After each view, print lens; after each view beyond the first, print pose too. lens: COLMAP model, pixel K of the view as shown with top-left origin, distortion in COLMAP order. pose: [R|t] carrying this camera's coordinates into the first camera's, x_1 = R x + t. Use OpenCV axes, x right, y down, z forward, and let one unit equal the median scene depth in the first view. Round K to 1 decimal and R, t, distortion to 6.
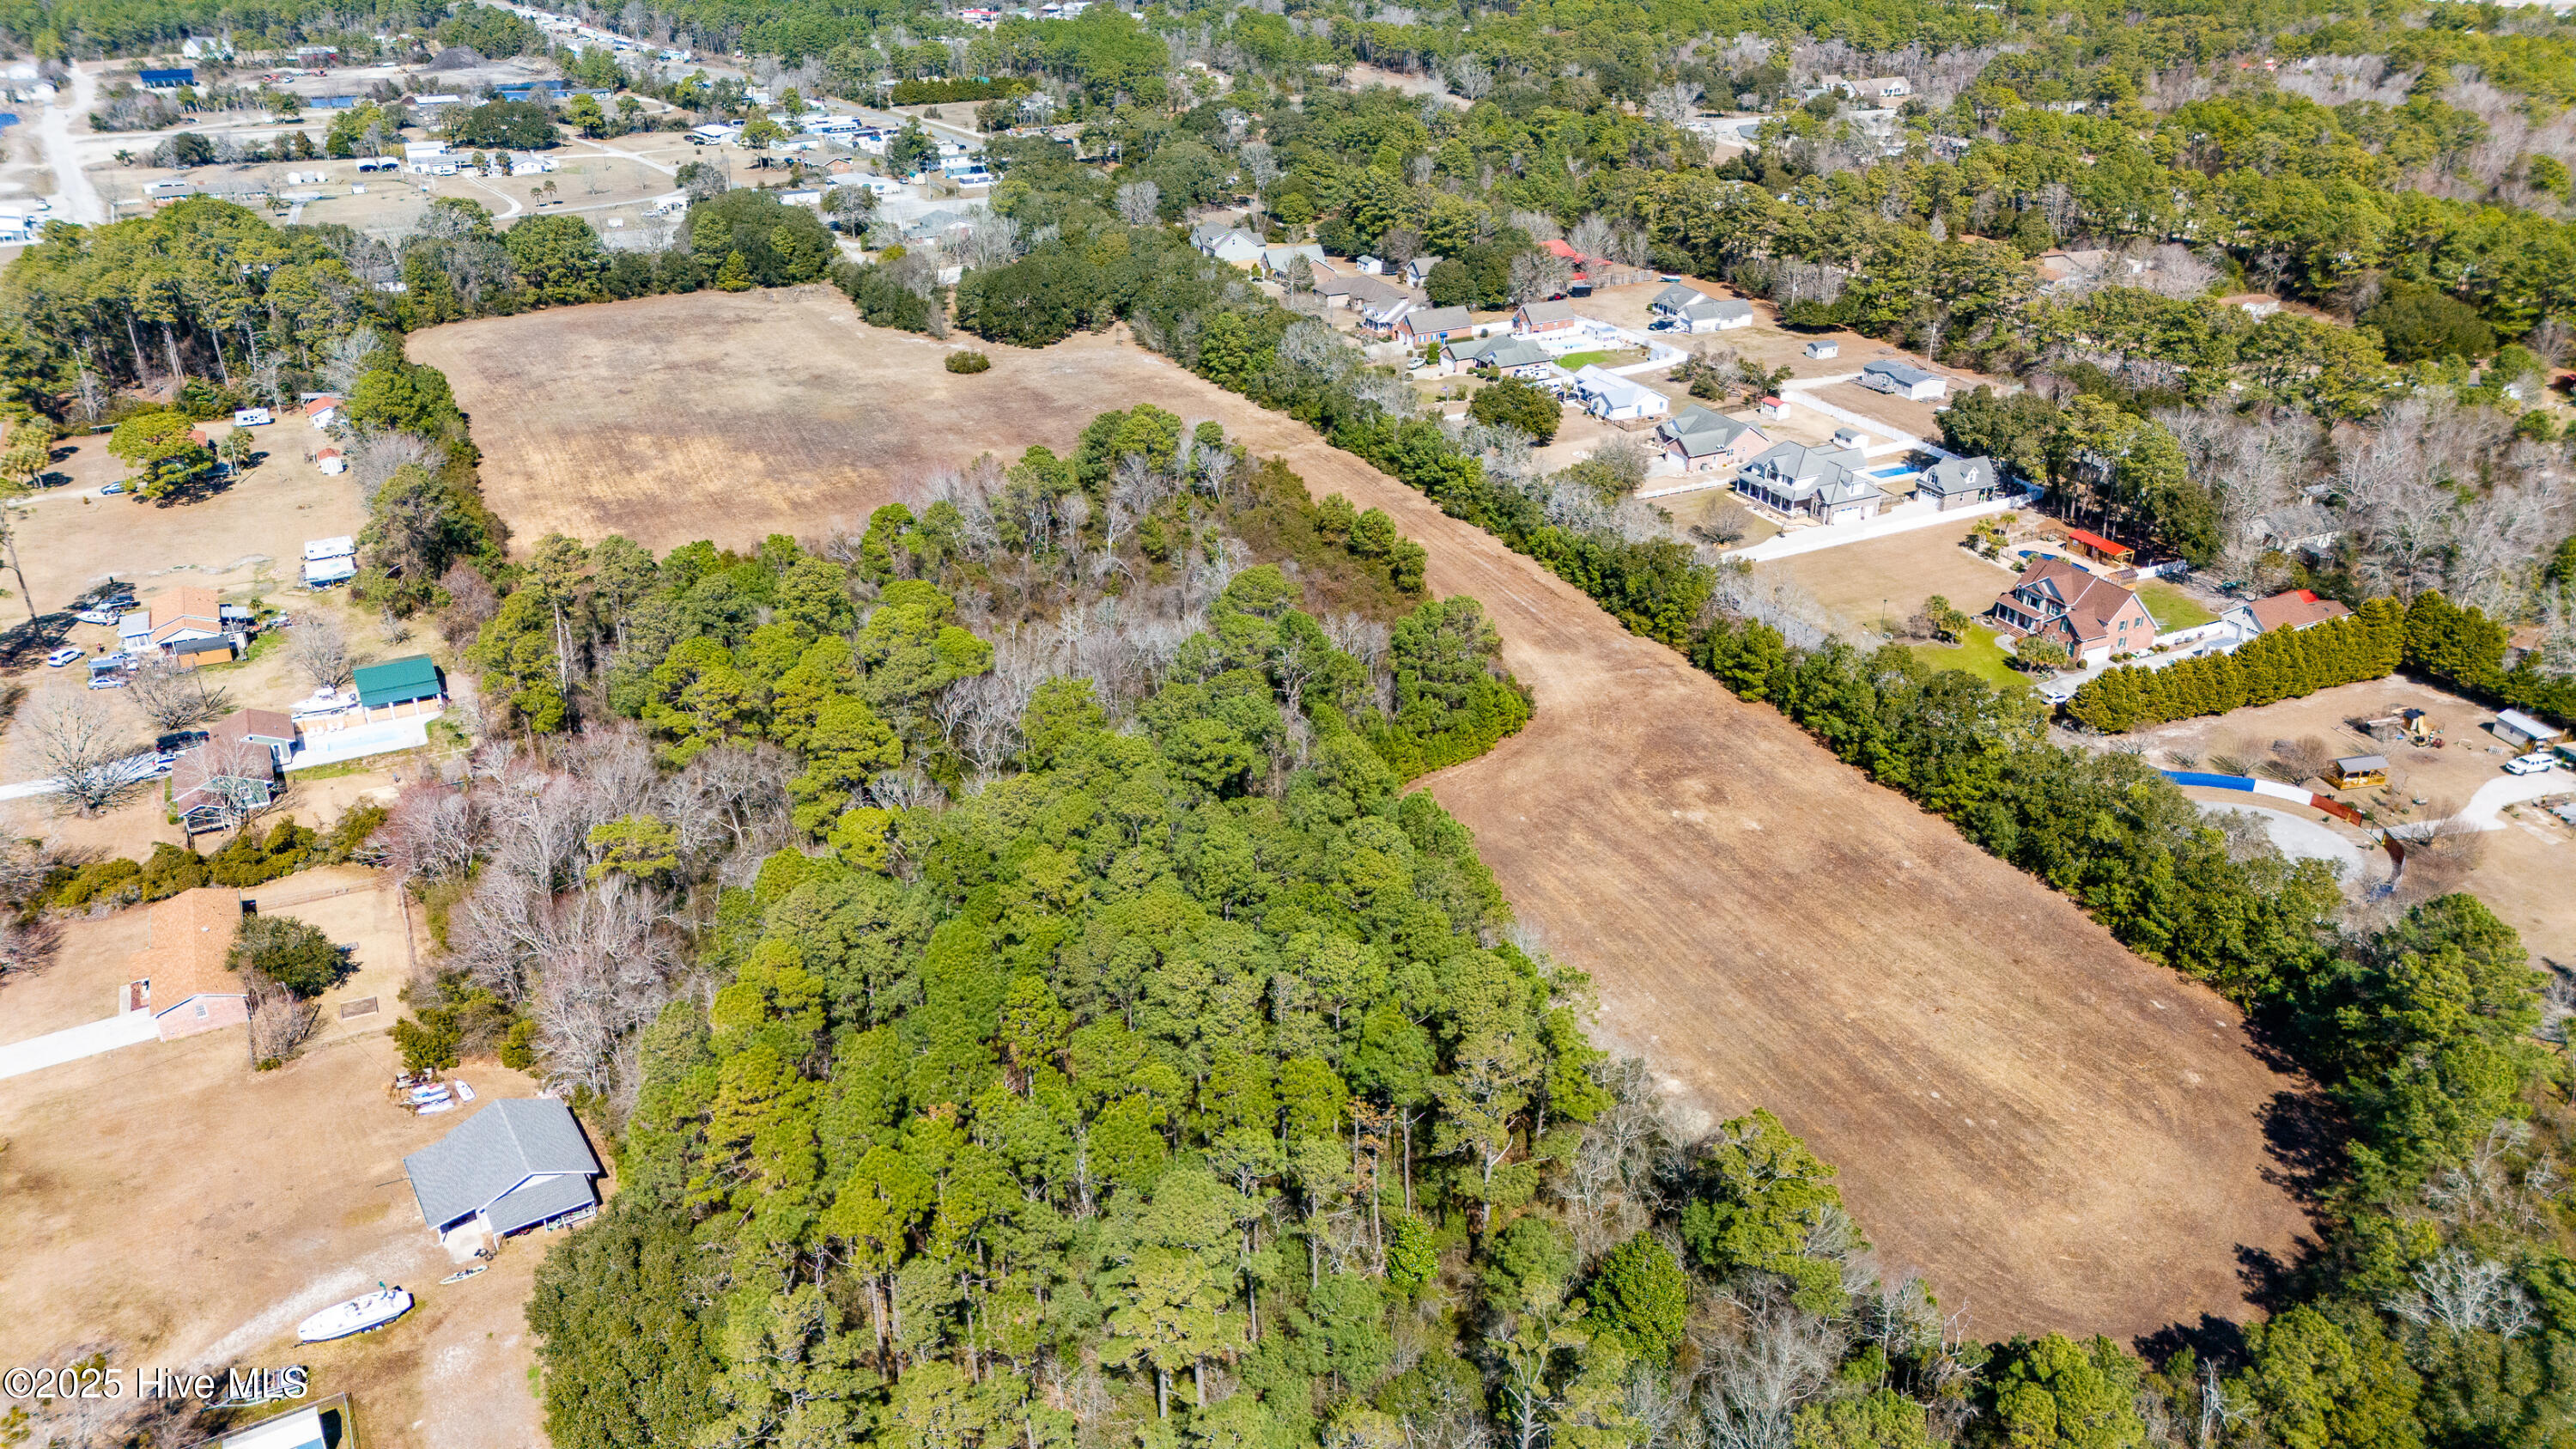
lens RADIAL K [[1881.7, 0, 1284.1], [0, 1881.7, 731.7], [0, 0, 1]] dist [0.071071, -0.057183]
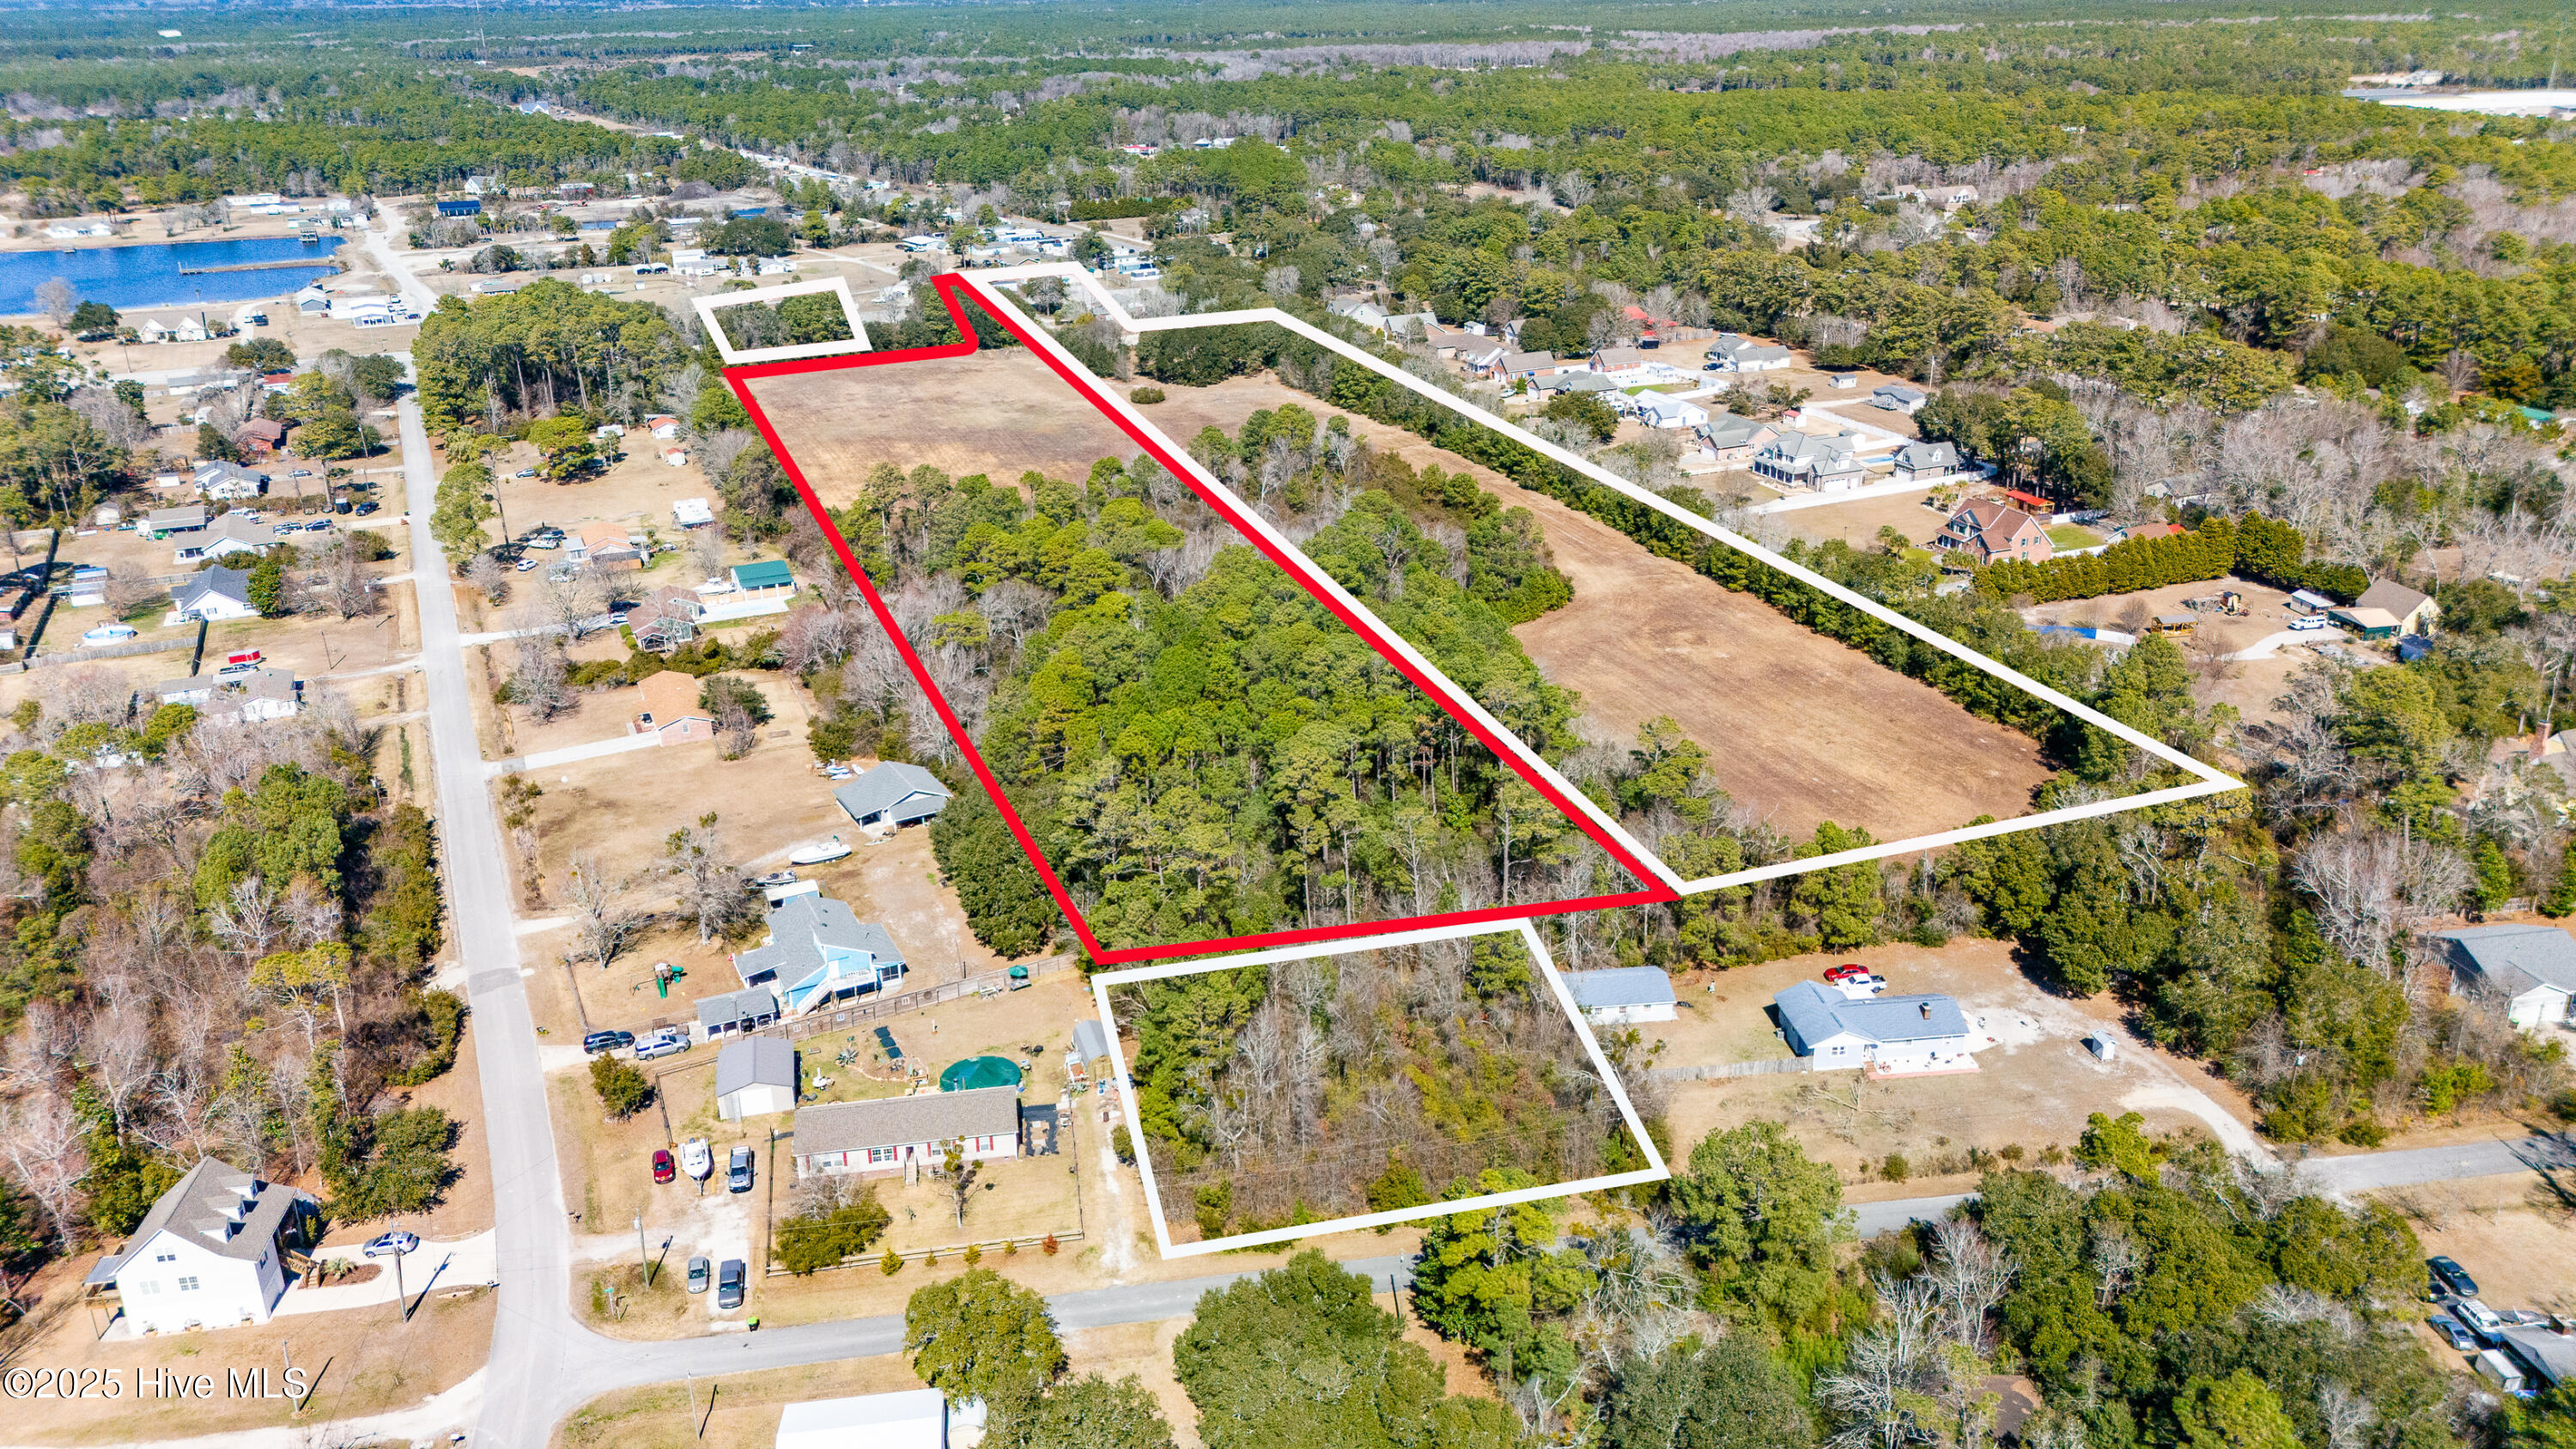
lens RADIAL K [[1924.2, 0, 1283.8], [0, 1924.2, 722.5], [0, 0, 1]] dist [0.067224, -0.054115]
pose [[0.997610, 0.006060, -0.068828, 0.011576], [-0.011537, 0.996772, -0.079456, 0.114592], [0.068125, 0.080060, 0.994459, -0.233668]]
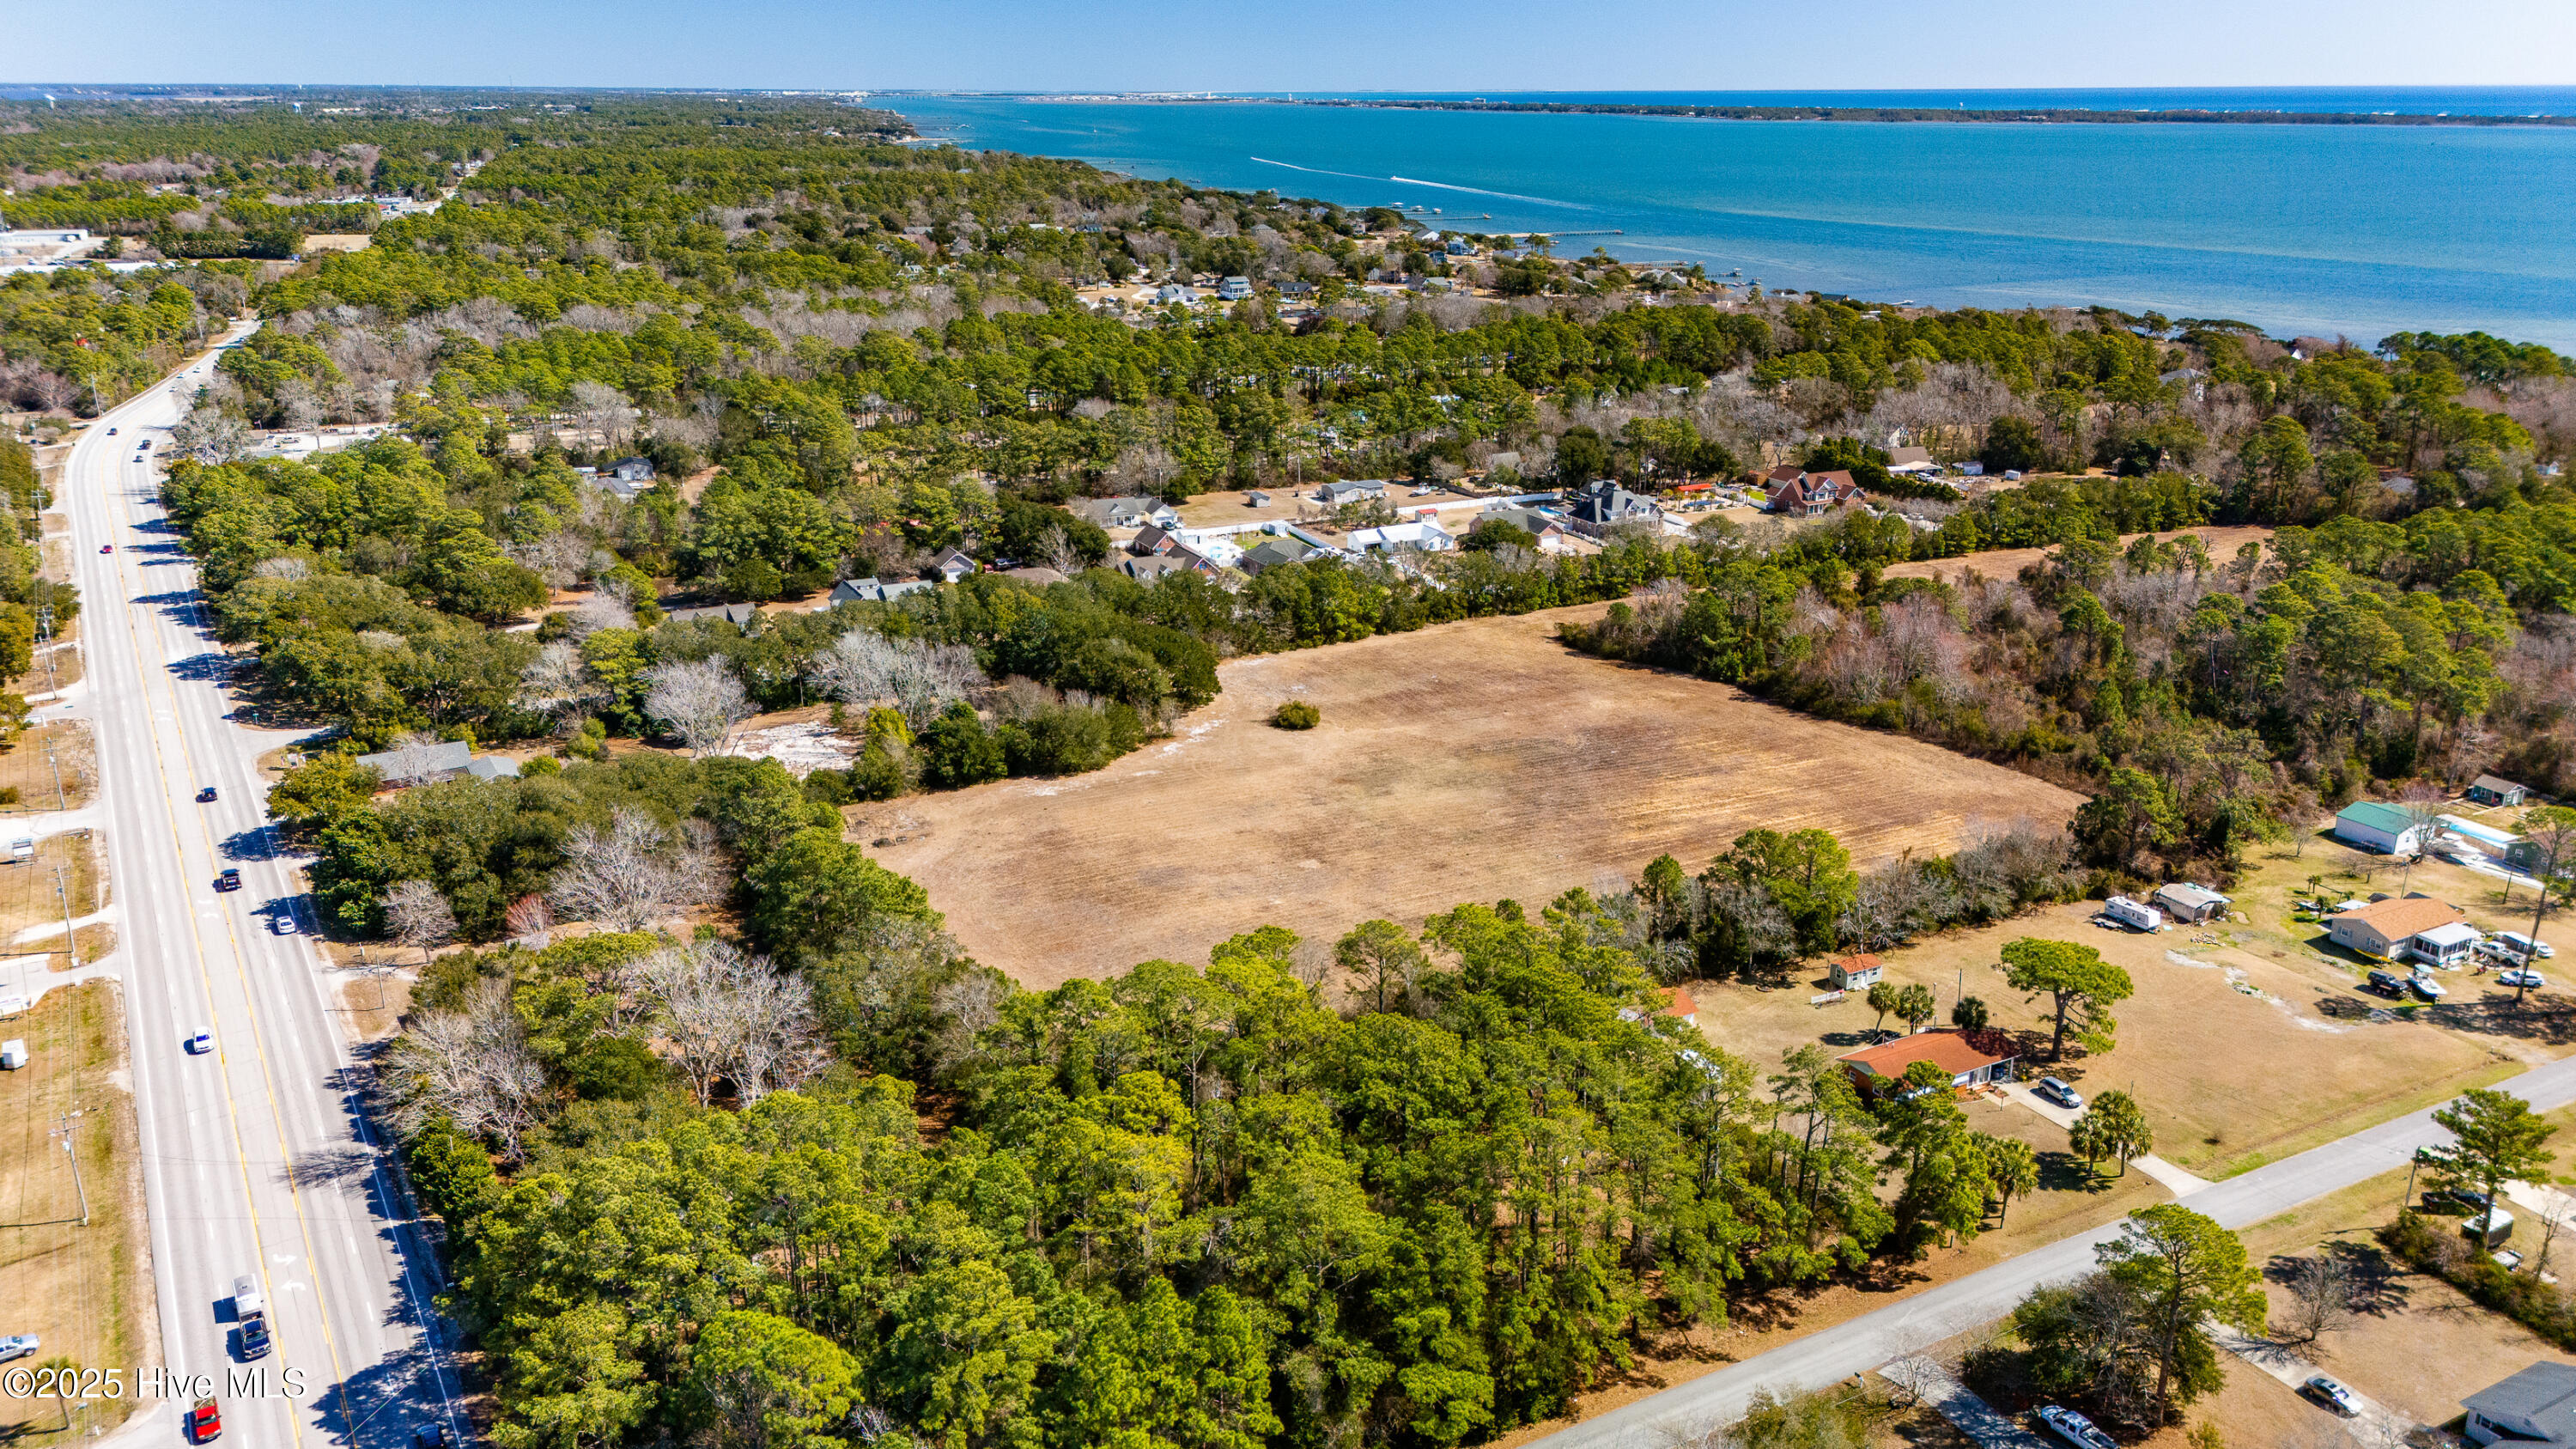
lens RADIAL K [[1917.7, 0, 1283.4], [0, 1917.7, 734.9], [0, 0, 1]] dist [0.085246, -0.085638]
pose [[-0.008187, -0.324144, 0.945972, -0.914528], [0.438069, 0.849232, 0.294787, -0.414567], [-0.898904, 0.416815, 0.135045, 0.842215]]
